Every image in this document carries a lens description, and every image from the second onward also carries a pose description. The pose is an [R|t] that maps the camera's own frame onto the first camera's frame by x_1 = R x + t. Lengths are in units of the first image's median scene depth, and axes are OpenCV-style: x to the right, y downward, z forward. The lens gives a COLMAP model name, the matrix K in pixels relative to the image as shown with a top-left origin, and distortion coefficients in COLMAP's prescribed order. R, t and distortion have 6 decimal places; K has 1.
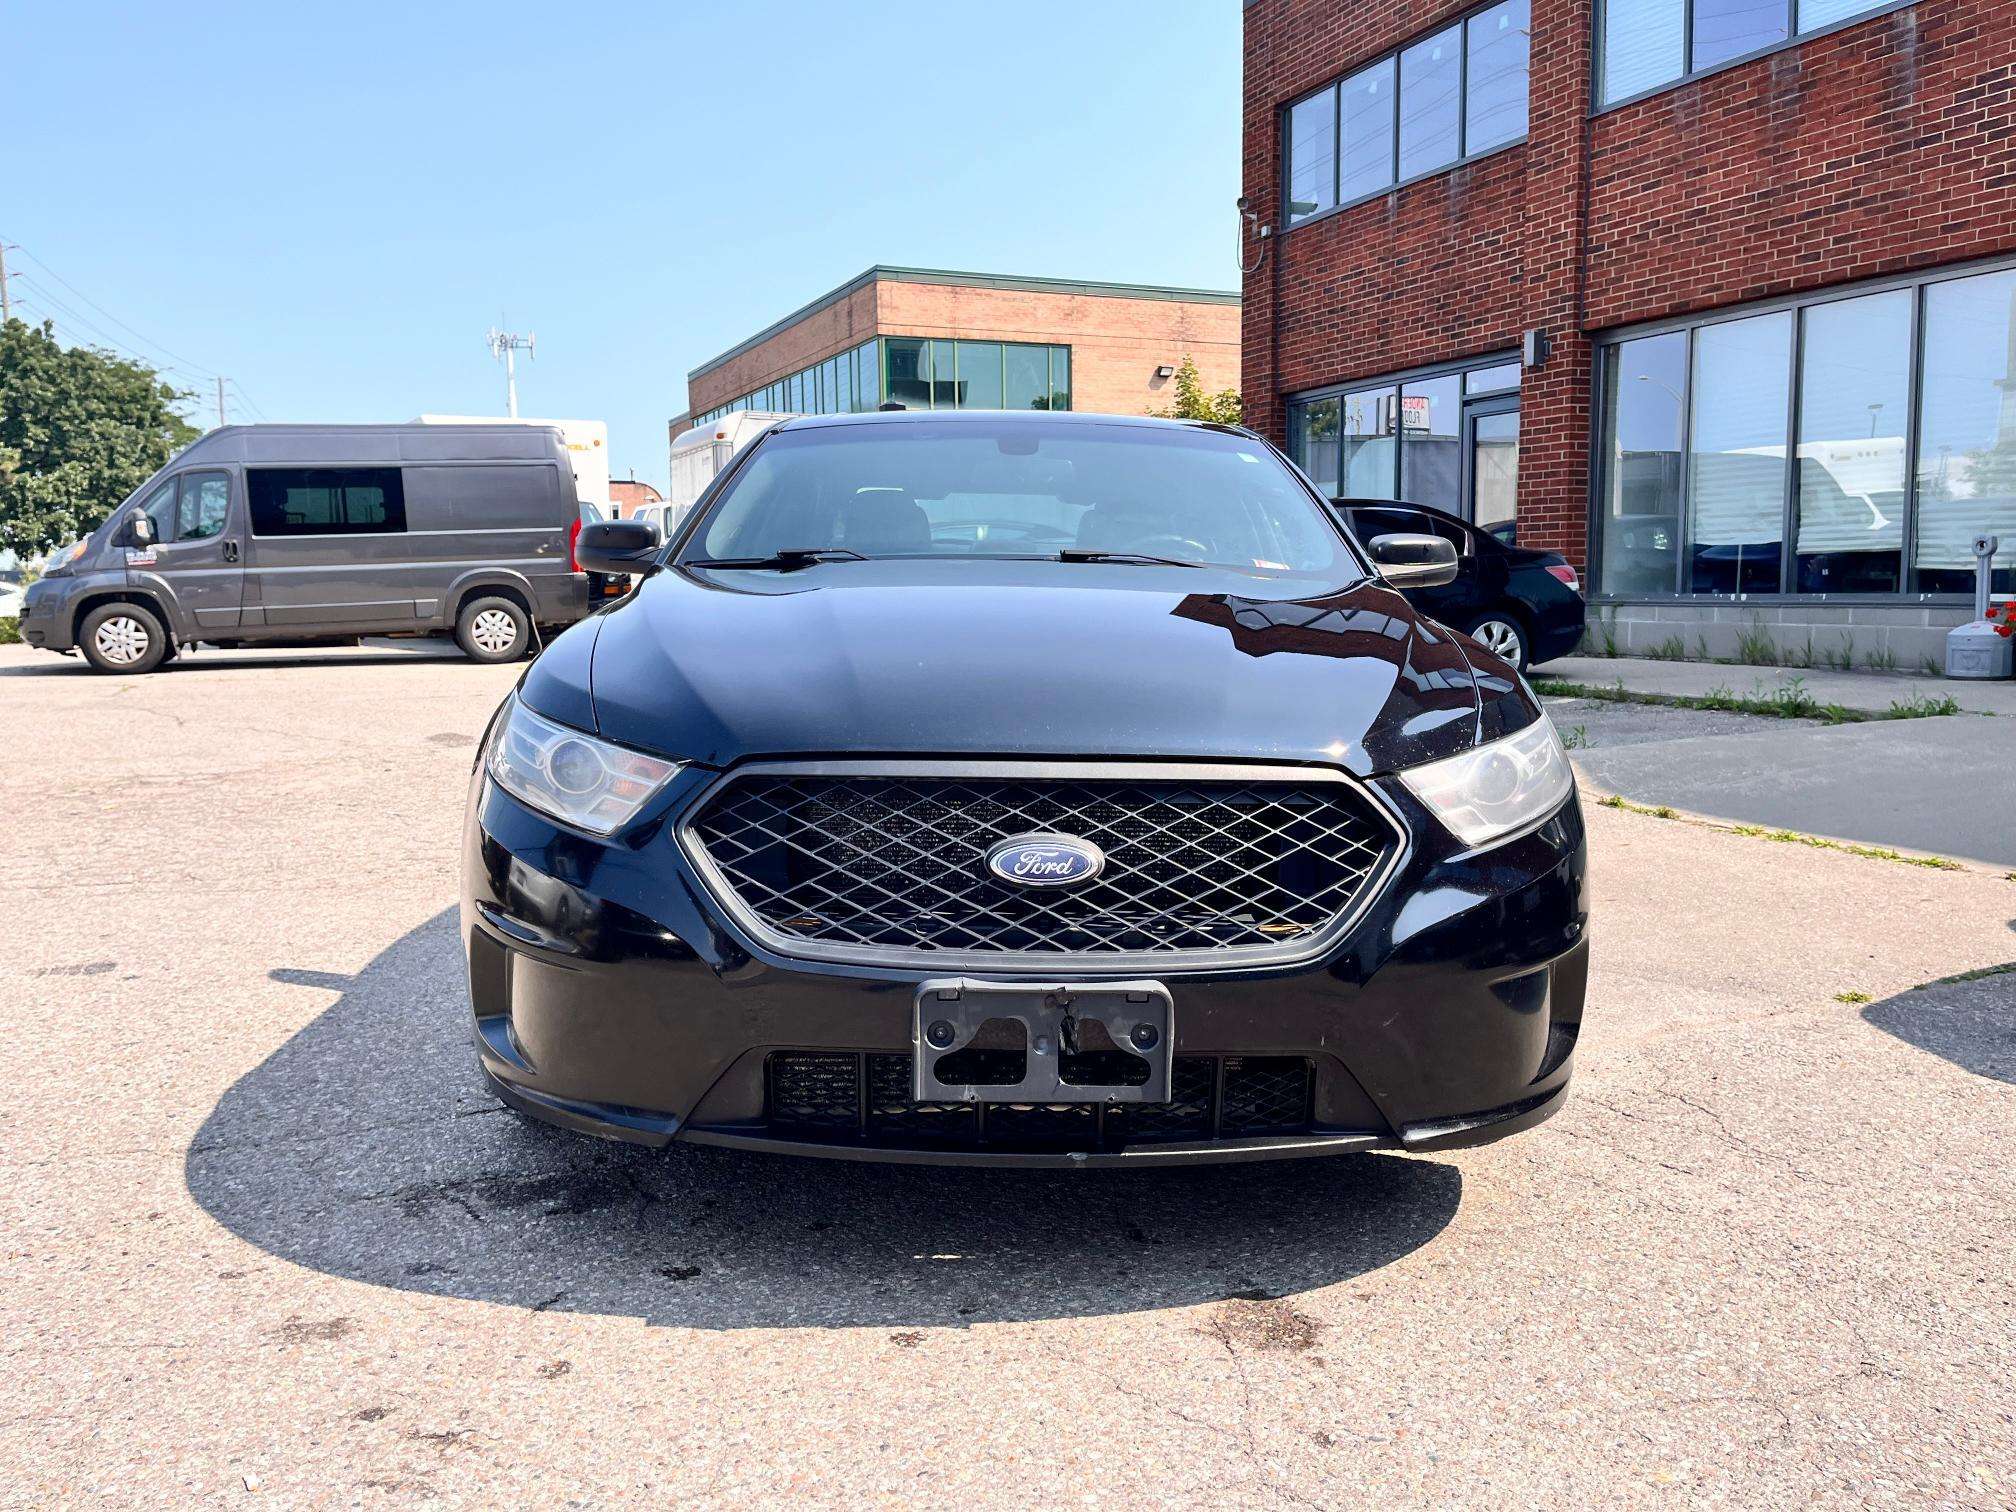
lens RADIAL K [[1563.6, 0, 1033.9], [0, 1563.6, 761.4], [0, 0, 1]] dist [0.070341, -0.106093]
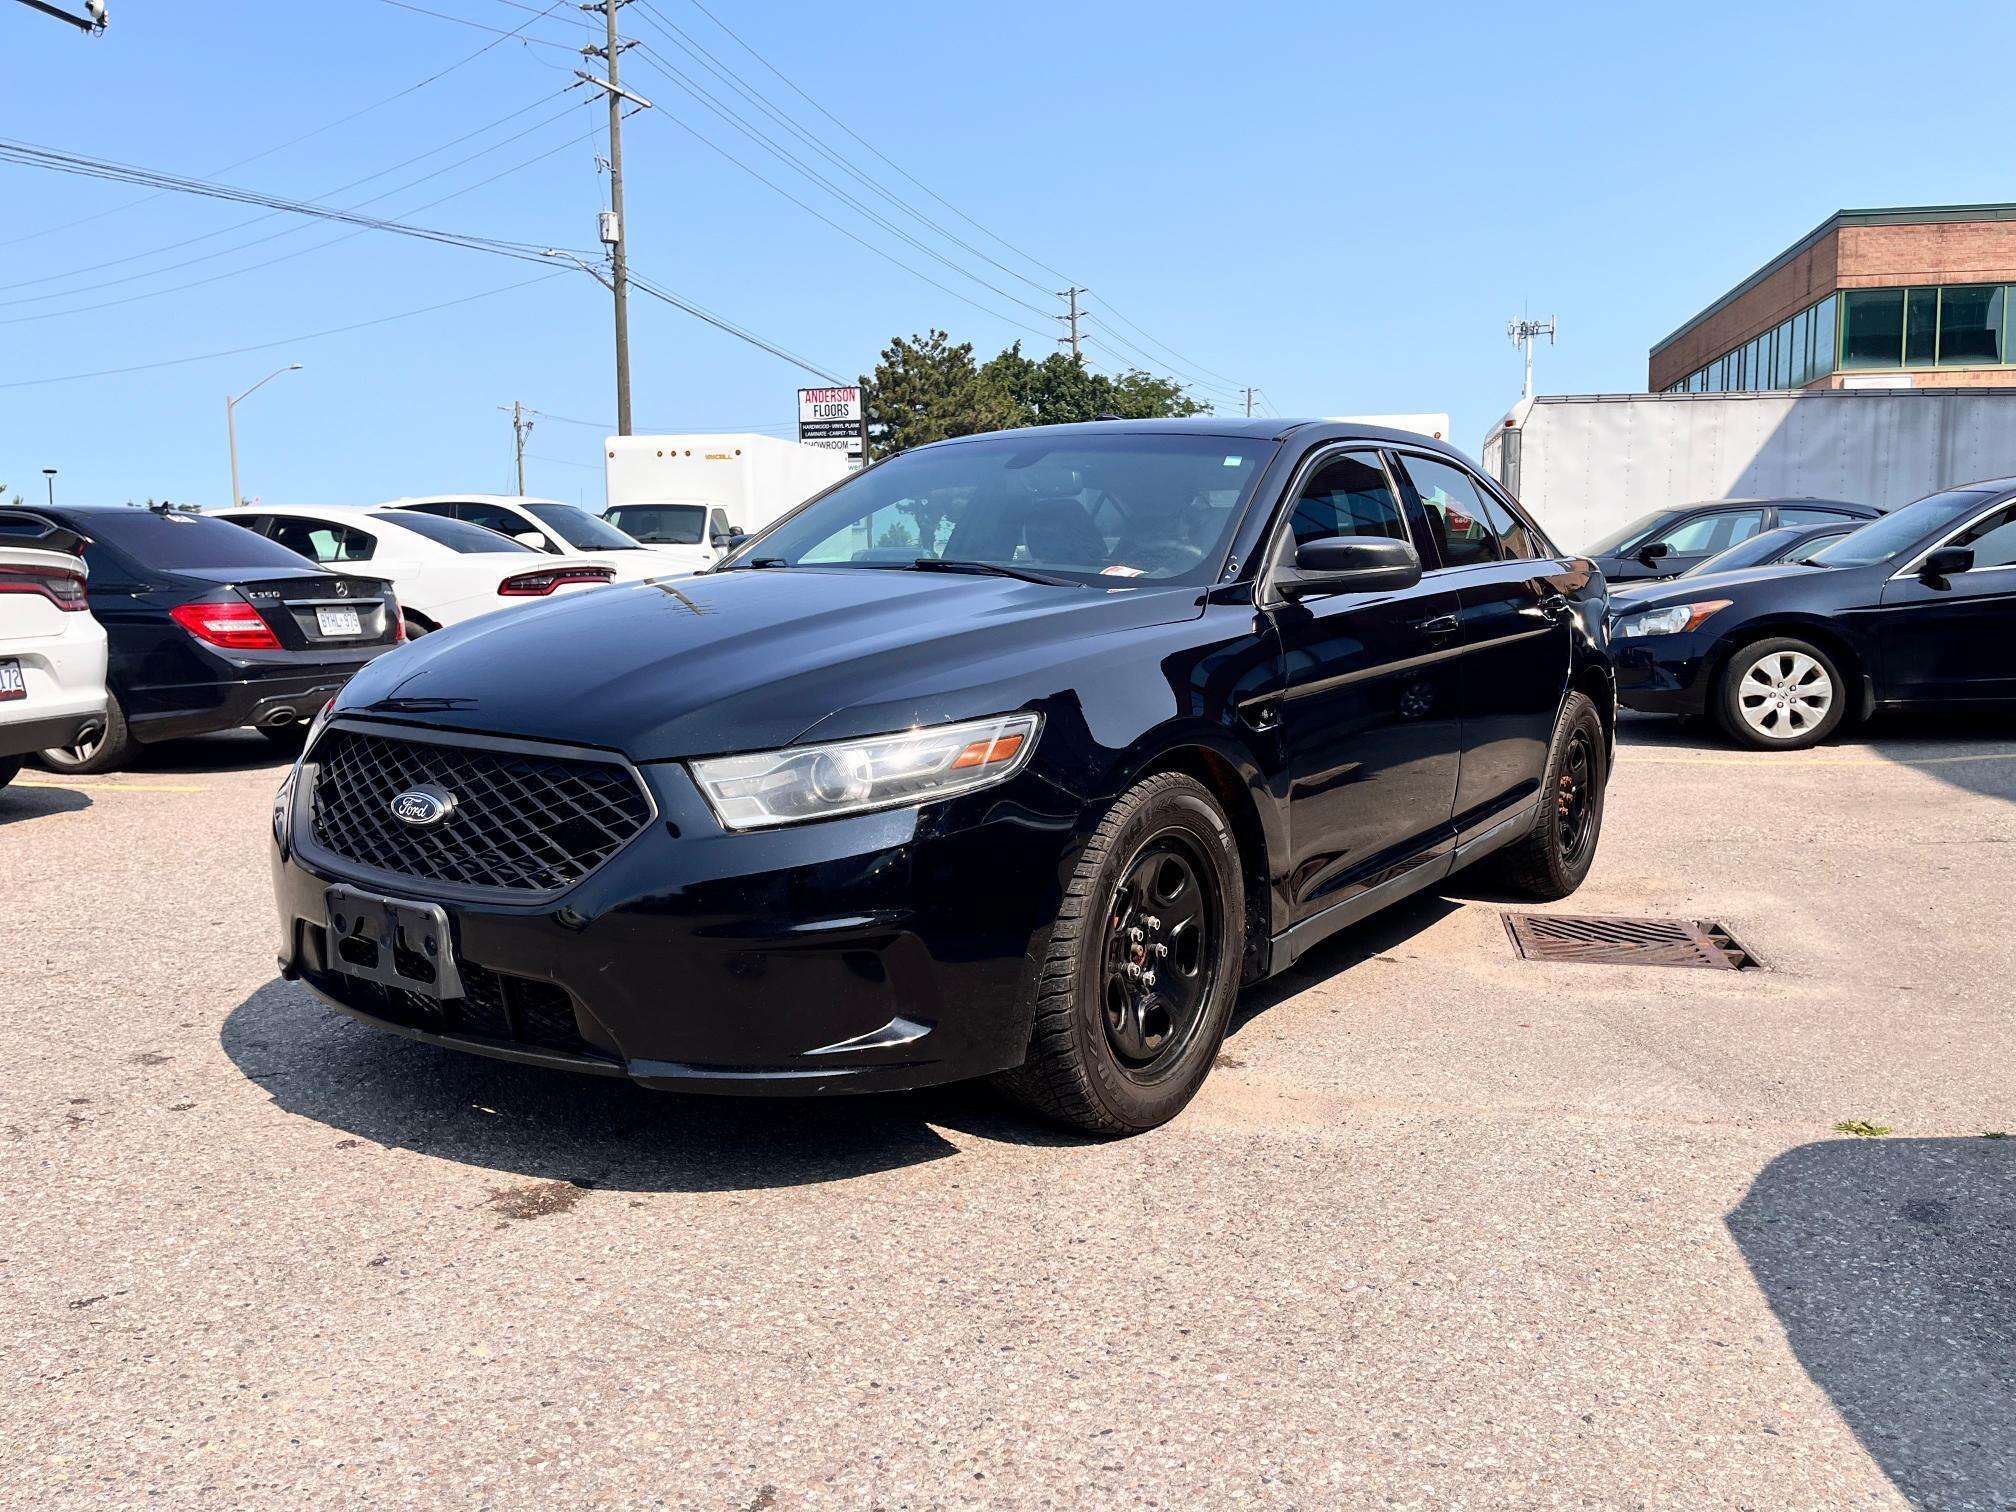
lens RADIAL K [[1568.8, 0, 1008.0], [0, 1568.8, 756.0], [0, 0, 1]] dist [0.093381, -0.145024]
pose [[0.801786, 0.070891, -0.593391, 0.929219], [-0.068641, 0.997292, 0.026396, -0.036664], [0.593656, 0.019567, 0.804481, 0.173832]]
